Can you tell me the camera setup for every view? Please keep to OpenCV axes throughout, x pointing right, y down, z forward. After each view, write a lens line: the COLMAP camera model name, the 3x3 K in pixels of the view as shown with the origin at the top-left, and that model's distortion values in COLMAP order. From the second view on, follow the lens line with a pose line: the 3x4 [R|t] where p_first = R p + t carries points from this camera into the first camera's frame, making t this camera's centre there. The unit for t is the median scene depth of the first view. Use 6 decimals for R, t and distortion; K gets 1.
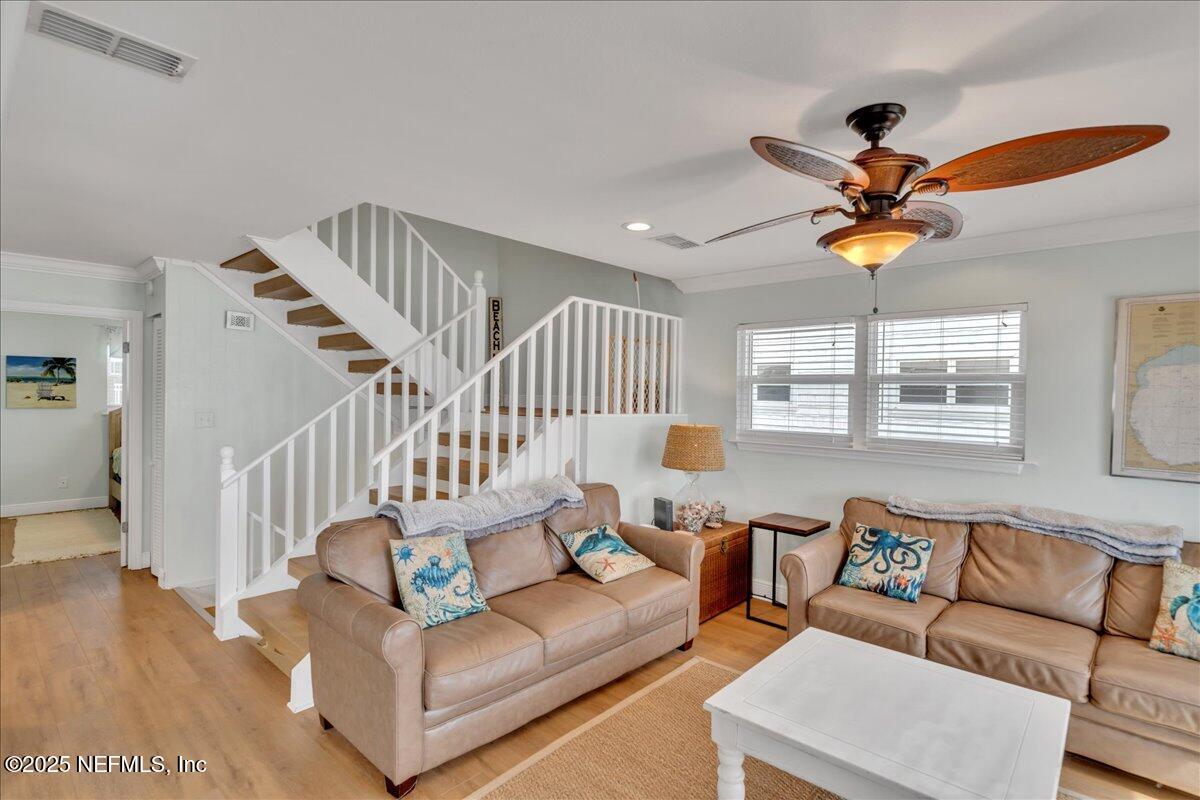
lens RADIAL K [[584.0, 0, 591.7], [0, 584.0, 401.8], [0, 0, 1]] dist [0.000037, -0.000375]
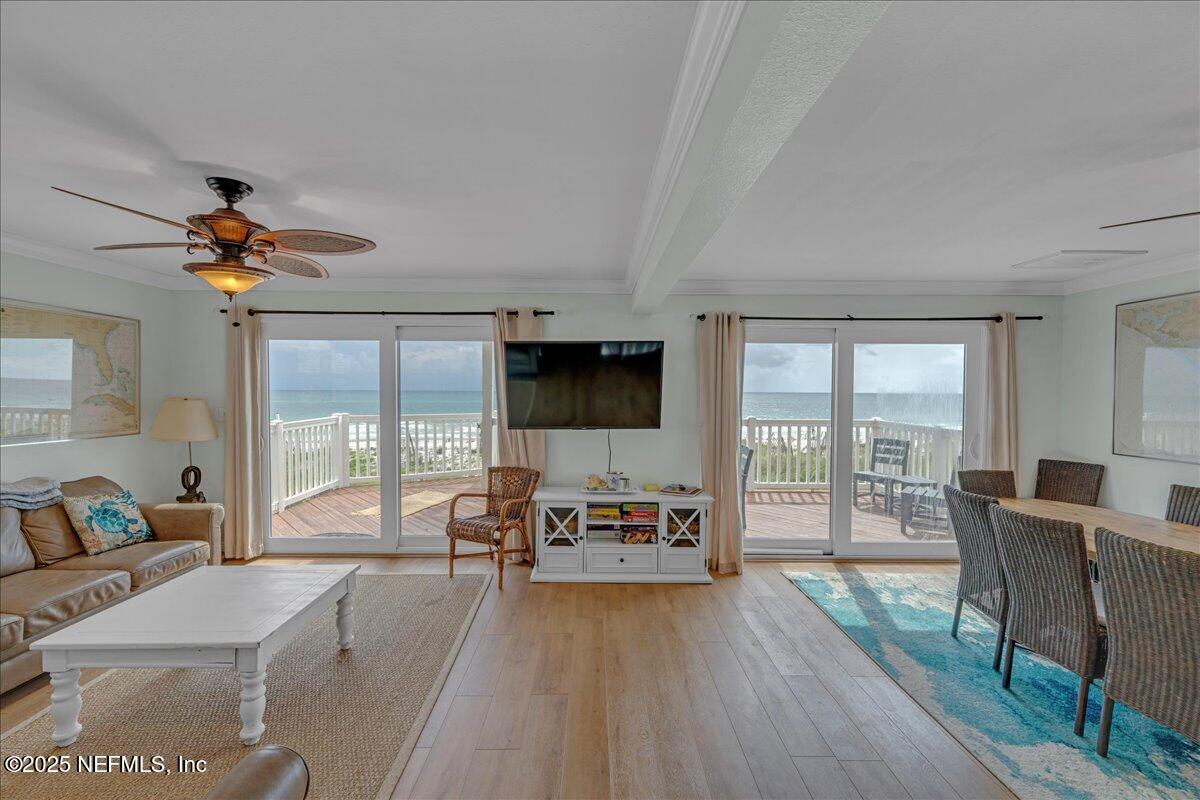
lens RADIAL K [[510.9, 0, 595.2], [0, 510.9, 403.3], [0, 0, 1]] dist [-0.004513, -0.000291]
pose [[-0.680541, -0.038805, 0.731682, -0.608797], [-0.006617, 0.998881, 0.046821, -0.016582], [-0.732680, 0.027022, -0.680037, 0.708772]]
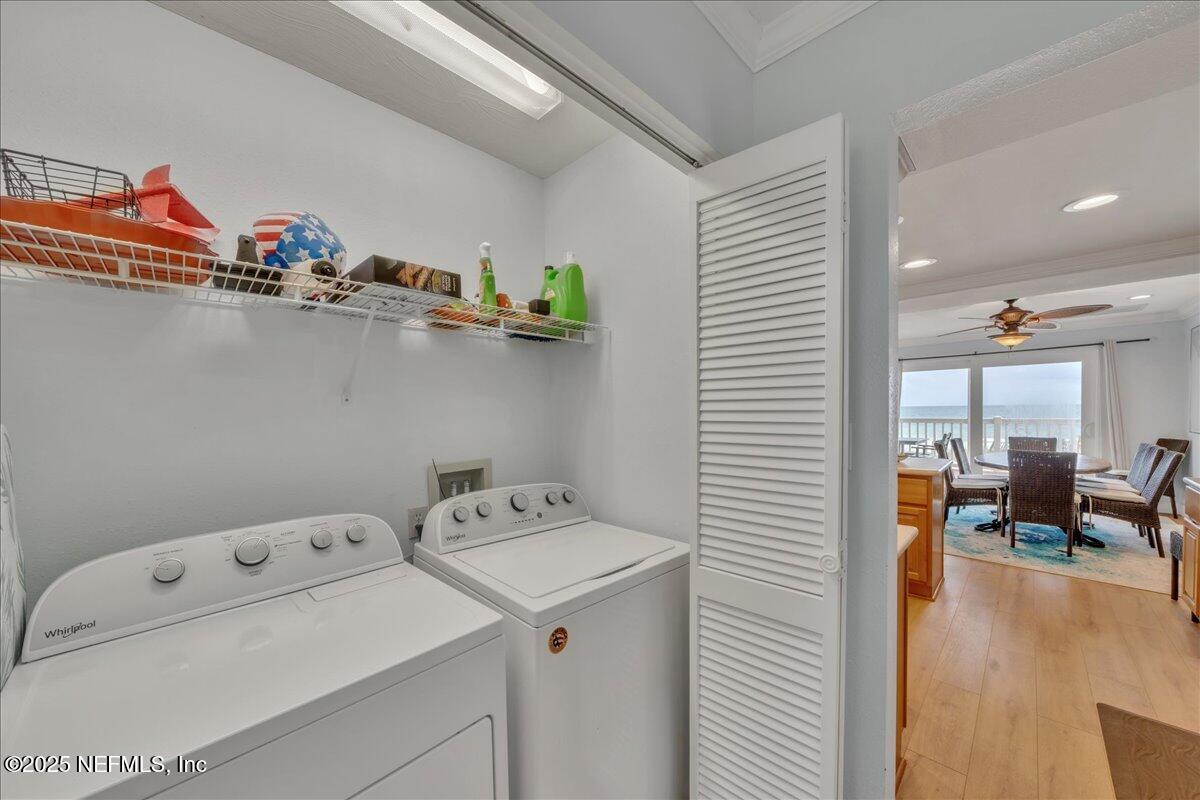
lens RADIAL K [[446.3, 0, 579.4], [0, 446.3, 419.4], [0, 0, 1]] dist [-0.000787, 0.000239]
pose [[0.052092, -0.035739, 0.998003, -2.194514], [0.026148, 0.999066, 0.034412, 0.001194], [-0.998300, 0.024304, 0.052977, 1.003274]]
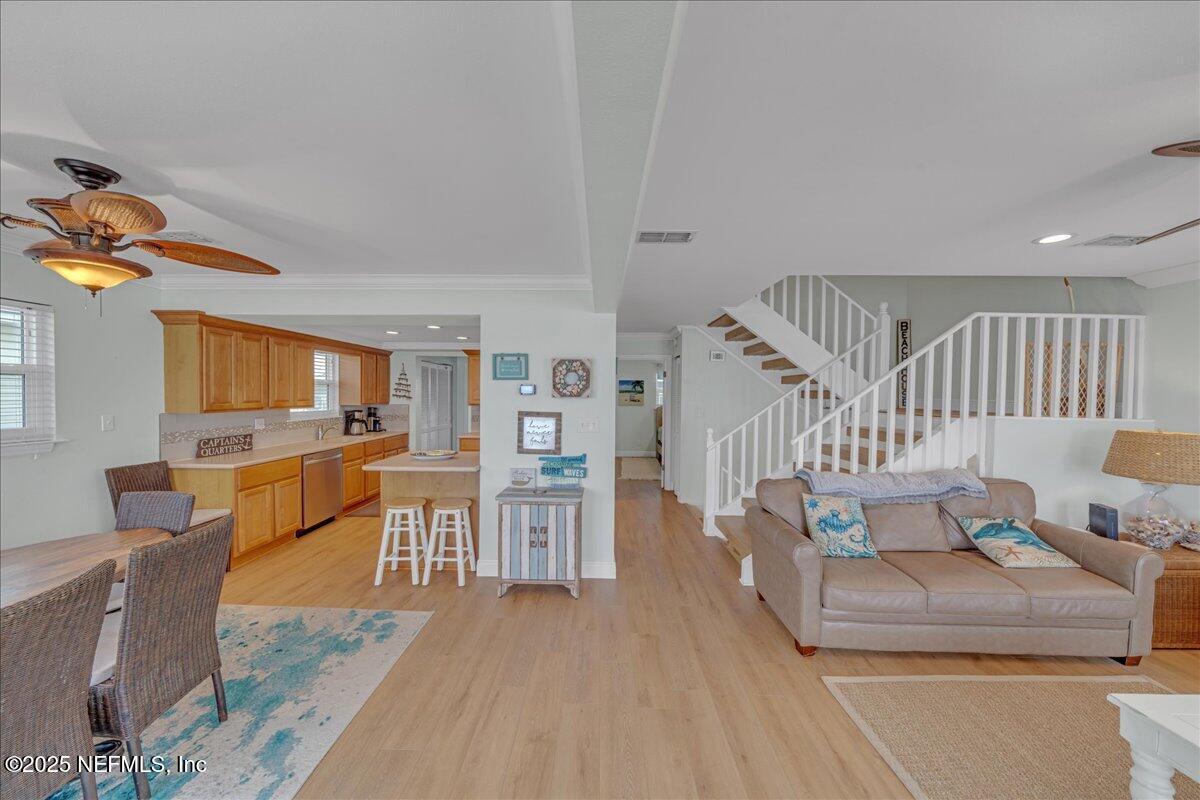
lens RADIAL K [[406.2, 0, 594.8], [0, 406.2, 401.8], [0, 0, 1]] dist [-0.009355, 0.000141]
pose [[0.668832, 0.004949, -0.743397, 0.063521], [-0.008604, 0.999962, -0.001084, 0.001755], [0.743363, 0.007121, 0.668850, -0.094755]]
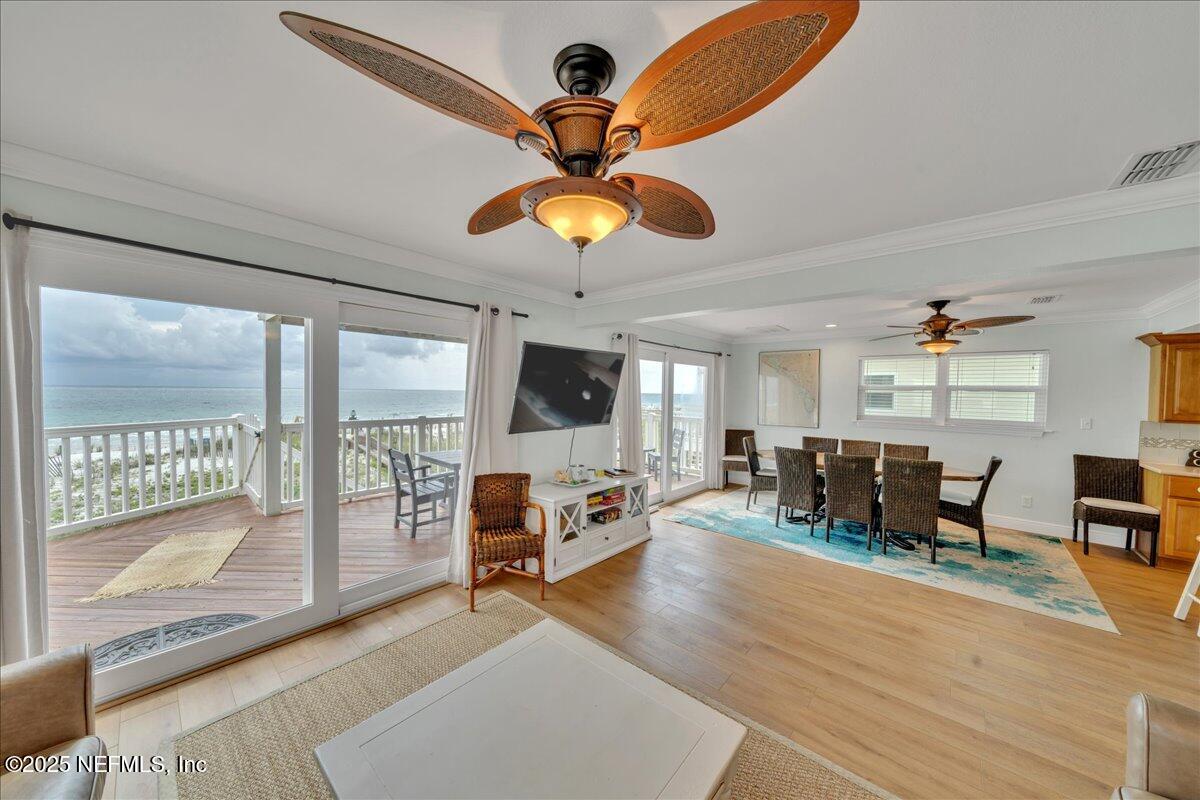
lens RADIAL K [[406.2, 0, 594.8], [0, 406.2, 405.8], [0, 0, 1]] dist [-0.009355, 0.000141]
pose [[-0.999294, -0.031234, -0.020884, 0.273788], [-0.032219, 0.998298, 0.048609, -0.010689], [0.019330, 0.049248, -0.998600, 0.953897]]
